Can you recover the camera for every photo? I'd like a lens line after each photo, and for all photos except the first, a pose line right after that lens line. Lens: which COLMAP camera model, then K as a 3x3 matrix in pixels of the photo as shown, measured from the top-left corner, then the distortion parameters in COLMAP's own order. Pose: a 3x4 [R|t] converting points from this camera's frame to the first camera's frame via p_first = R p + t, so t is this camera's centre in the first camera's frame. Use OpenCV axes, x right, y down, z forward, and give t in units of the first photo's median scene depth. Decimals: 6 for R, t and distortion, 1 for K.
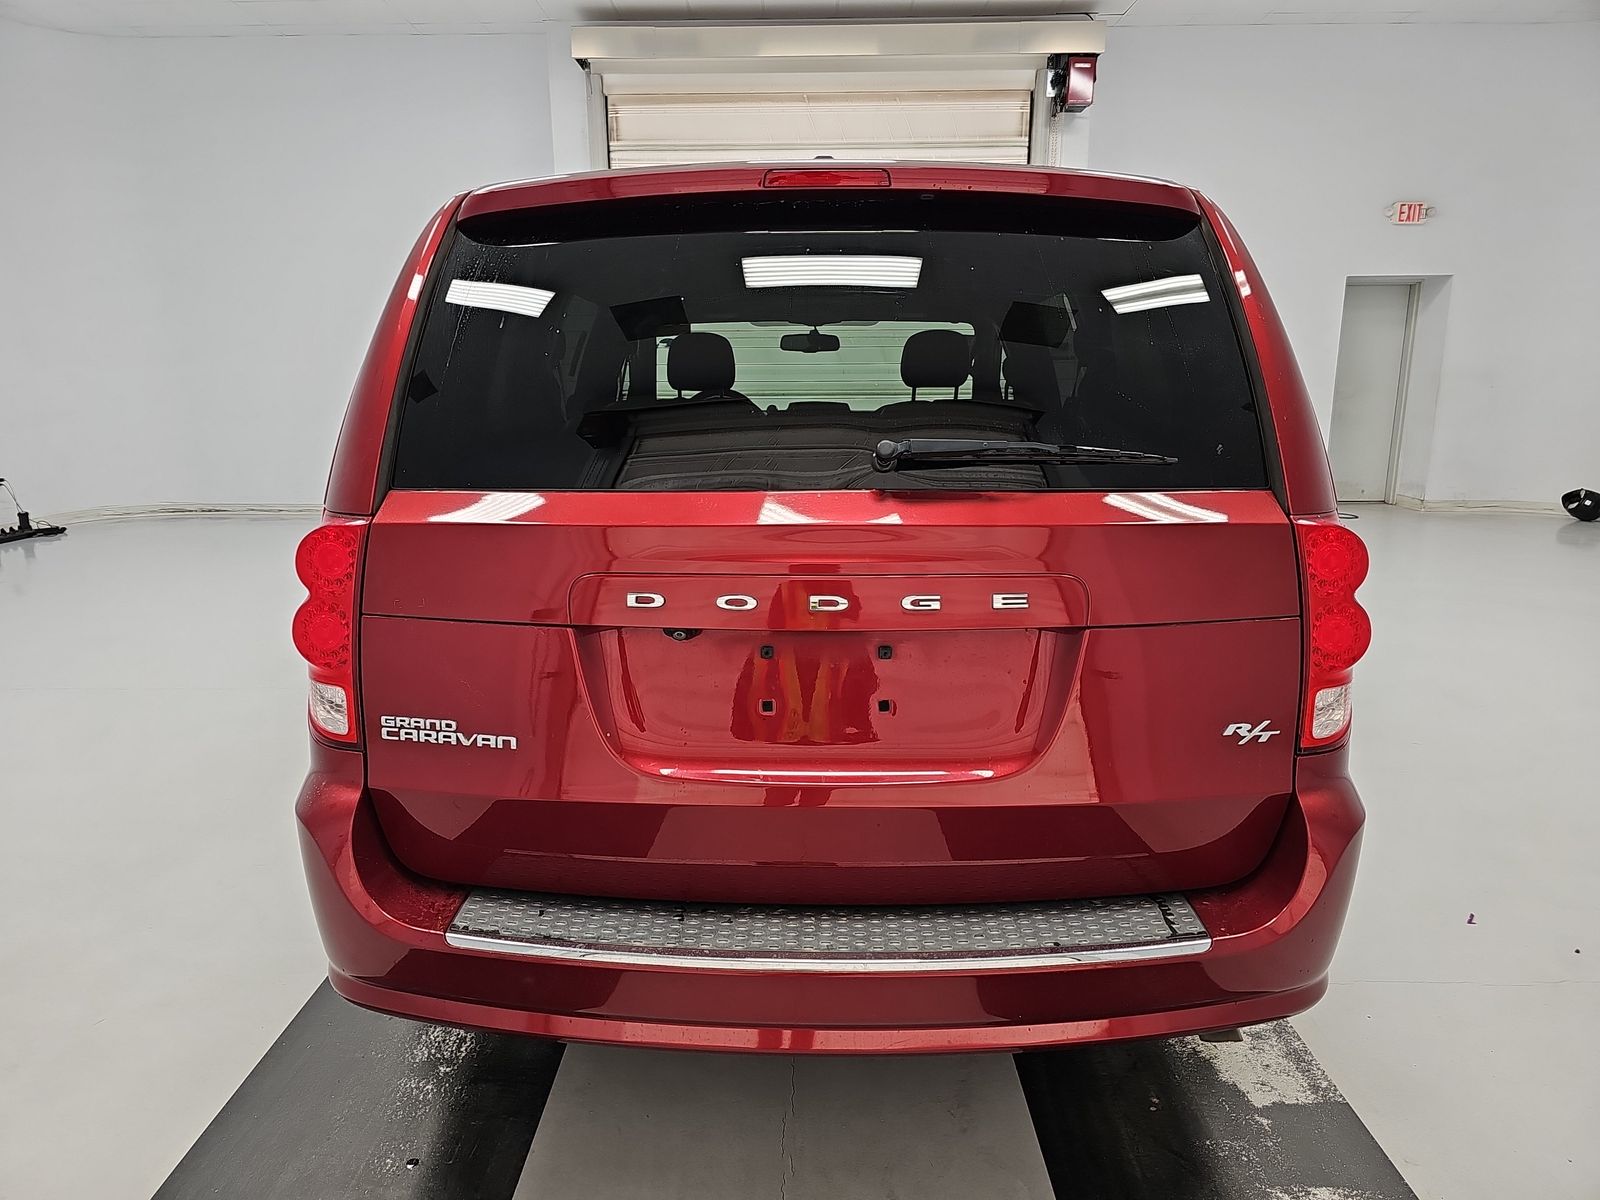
lens RADIAL K [[1057.7, 0, 799.8], [0, 1057.7, 596.5], [0, 0, 1]] dist [0.024017, -0.029182]
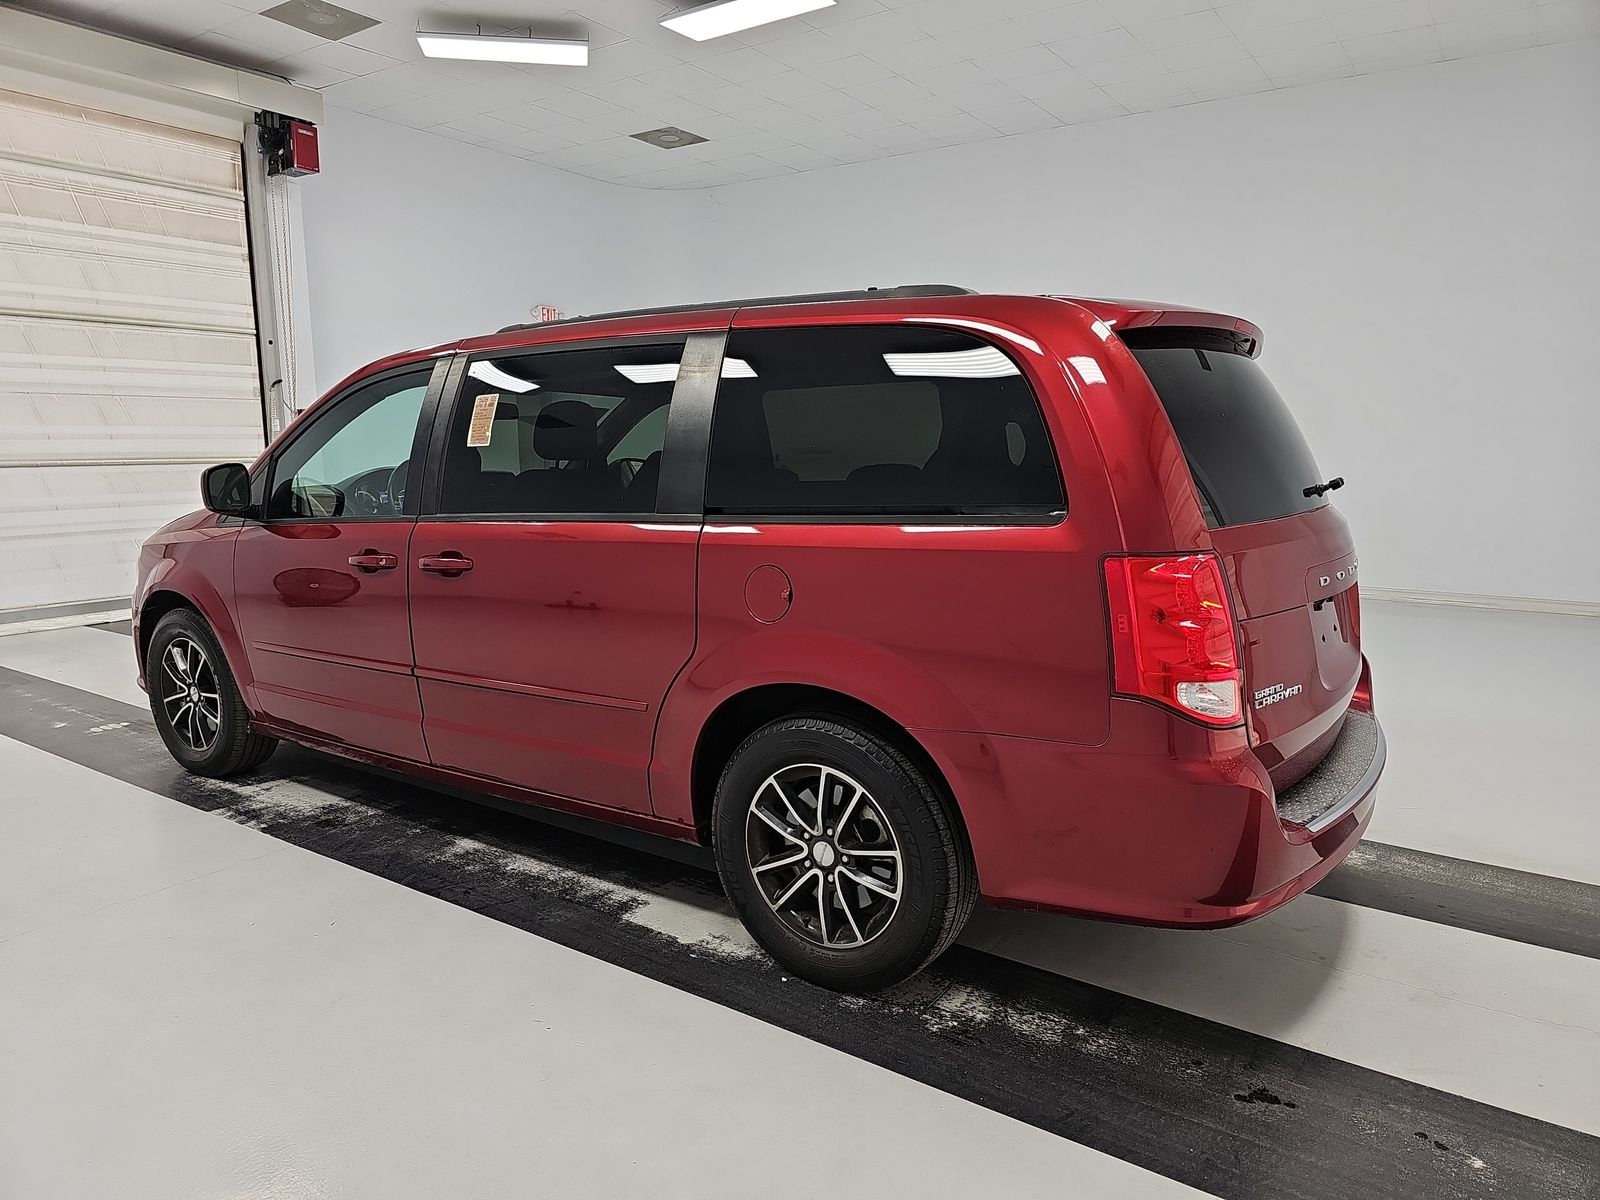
lens RADIAL K [[1057.7, 0, 792.5], [0, 1057.7, 599.9], [0, 0, 1]] dist [0.024017, -0.029182]
pose [[0.554471, -0.118624, 0.823705, -0.330277], [0.167740, 0.985405, 0.028998, -0.026099], [-0.815123, 0.122090, 0.566276, 0.124958]]
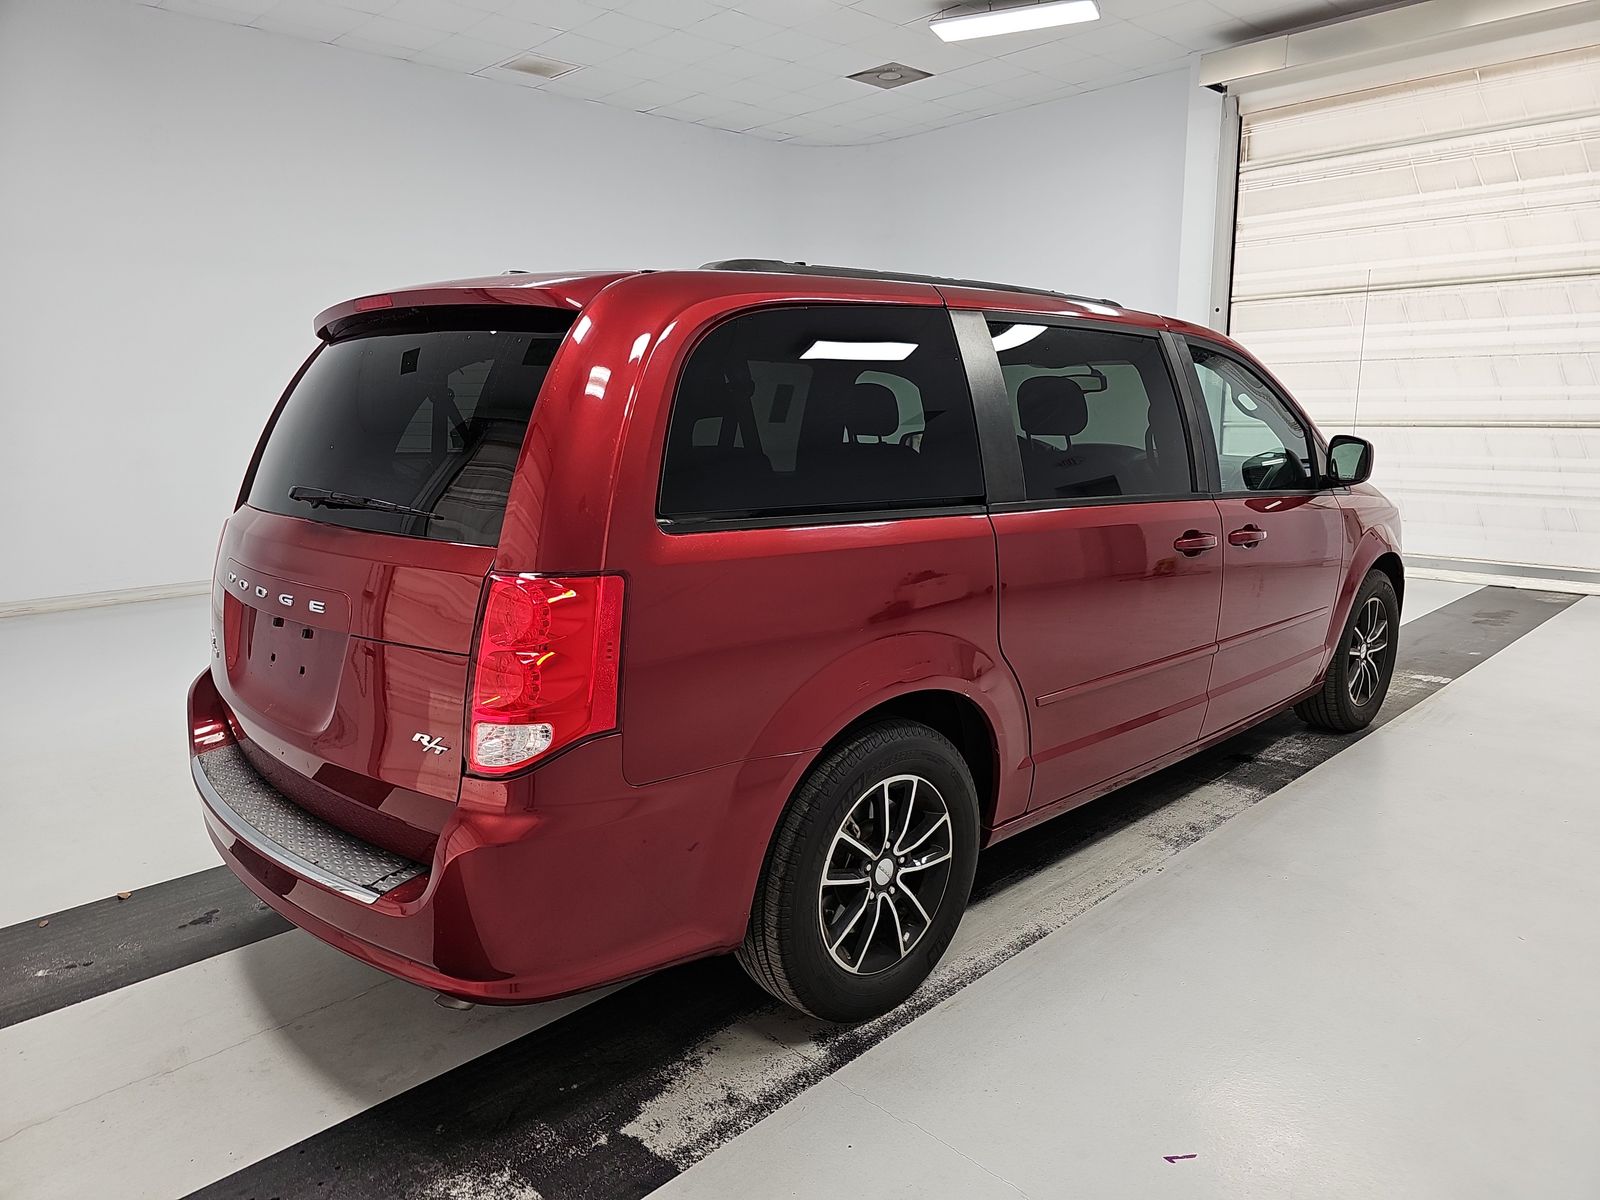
lens RADIAL K [[1057.7, 0, 811.4], [0, 1057.7, 582.3], [0, 0, 1]] dist [0.024017, -0.029182]
pose [[0.717062, 0.116256, -0.687246, 0.271721], [-0.136604, 0.990310, 0.024993, -0.025375], [0.683492, 0.075959, 0.725995, 0.070725]]
